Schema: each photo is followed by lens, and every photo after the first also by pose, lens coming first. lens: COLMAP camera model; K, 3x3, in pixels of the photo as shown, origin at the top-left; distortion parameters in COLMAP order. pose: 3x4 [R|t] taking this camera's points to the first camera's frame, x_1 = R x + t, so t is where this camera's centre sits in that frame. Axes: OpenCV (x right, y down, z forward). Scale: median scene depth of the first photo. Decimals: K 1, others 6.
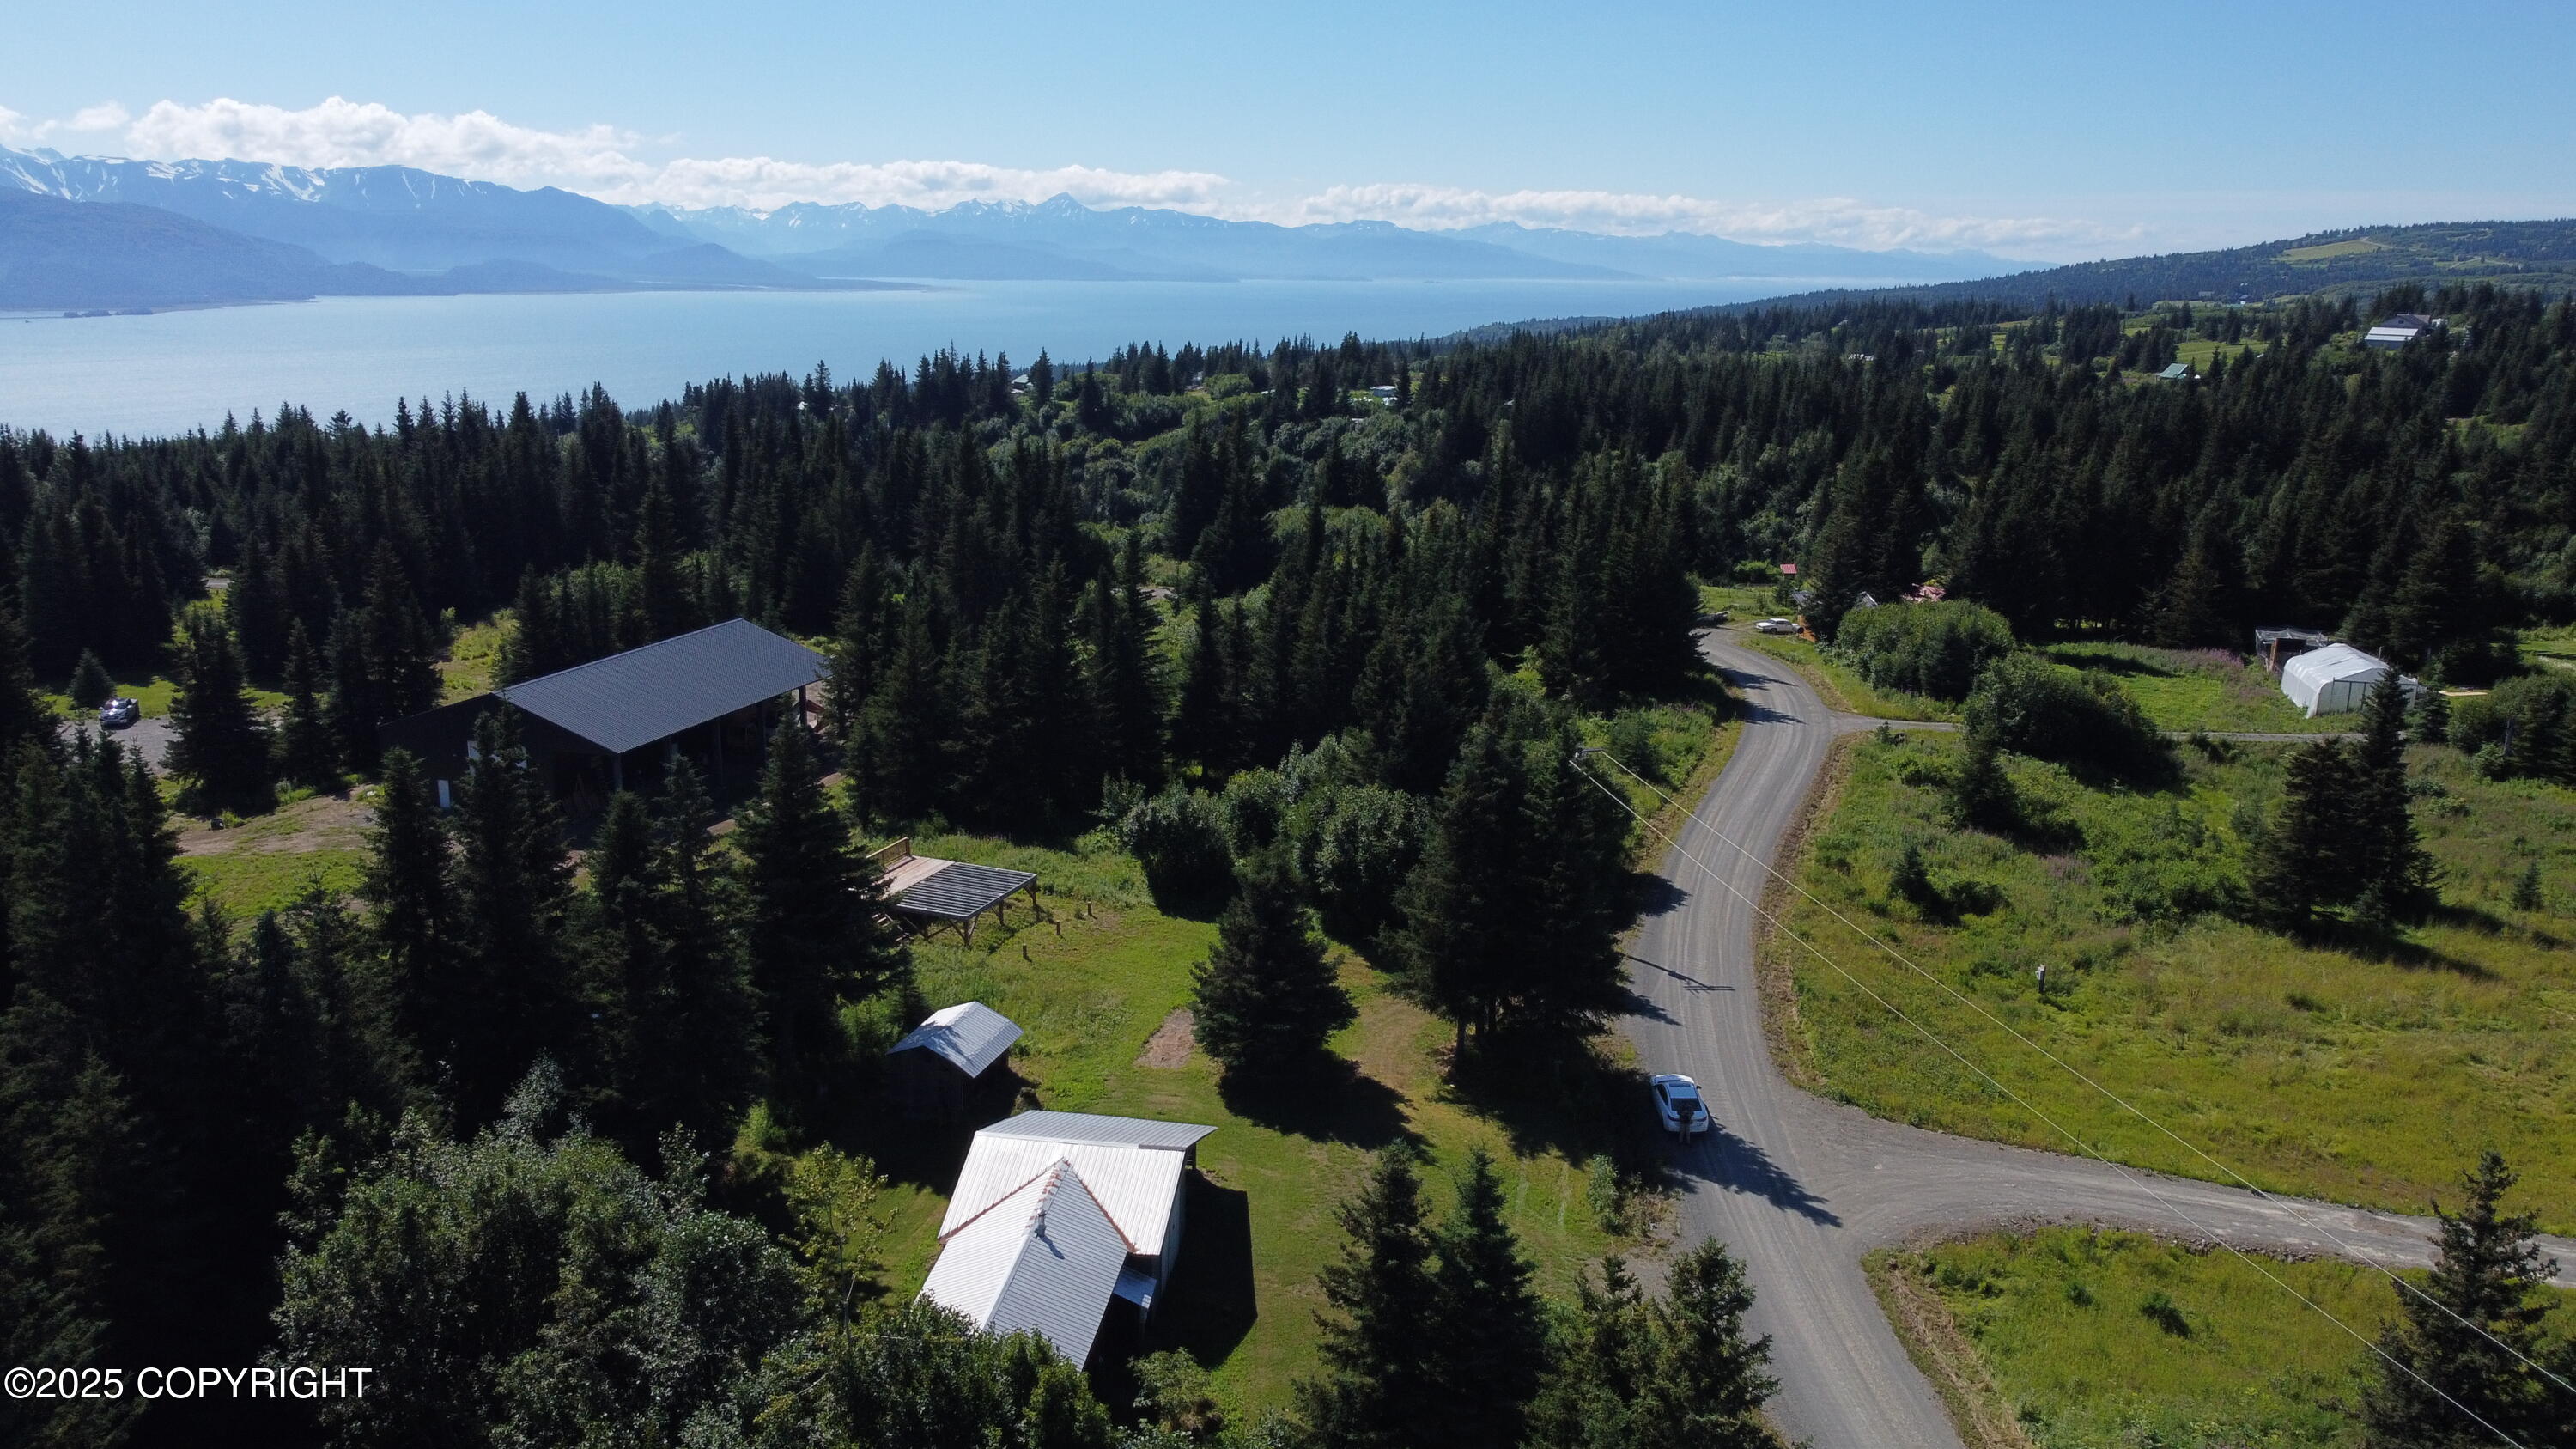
lens RADIAL K [[1962.9, 0, 1288.0], [0, 1962.9, 724.5], [0, 0, 1]] dist [-0.005651, -0.008175]
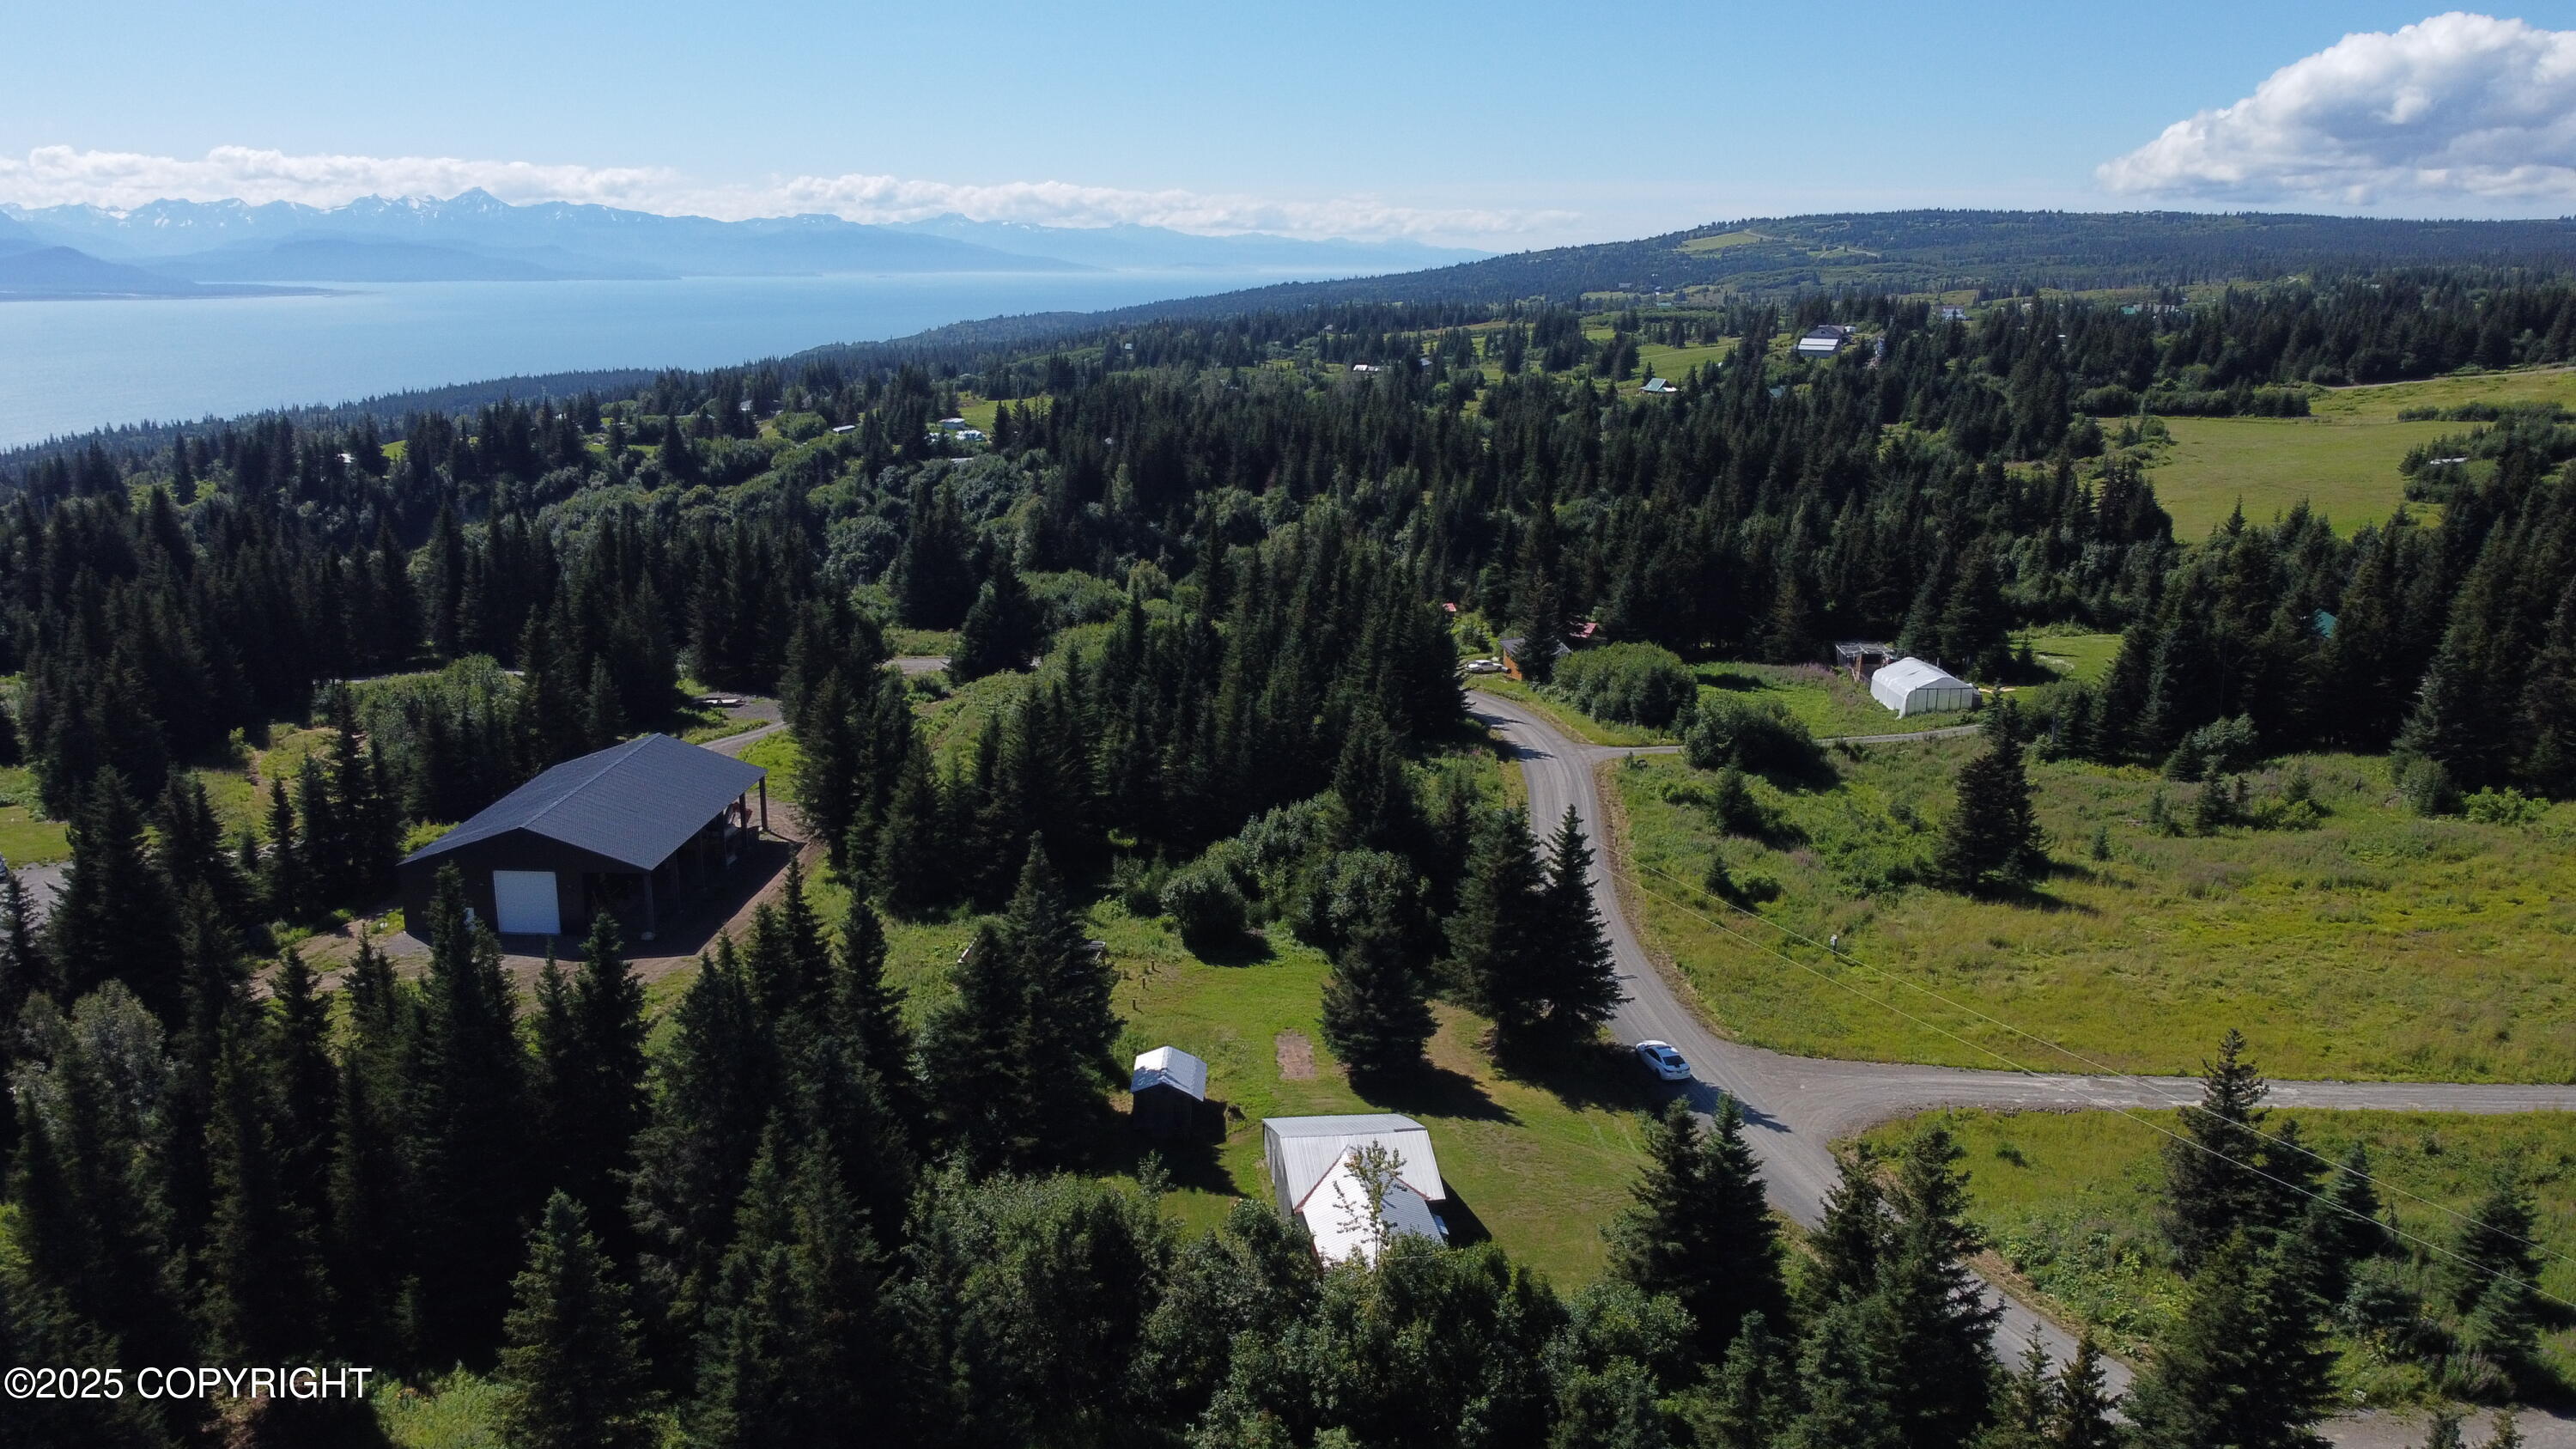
lens RADIAL K [[1962.9, 0, 1288.0], [0, 1962.9, 724.5], [0, 0, 1]] dist [-0.005651, -0.008175]
pose [[0.963096, -0.073476, 0.258935, -0.204677], [0.072250, 0.997285, 0.014263, -0.045366], [-0.259279, 0.004971, 0.965790, -0.155877]]
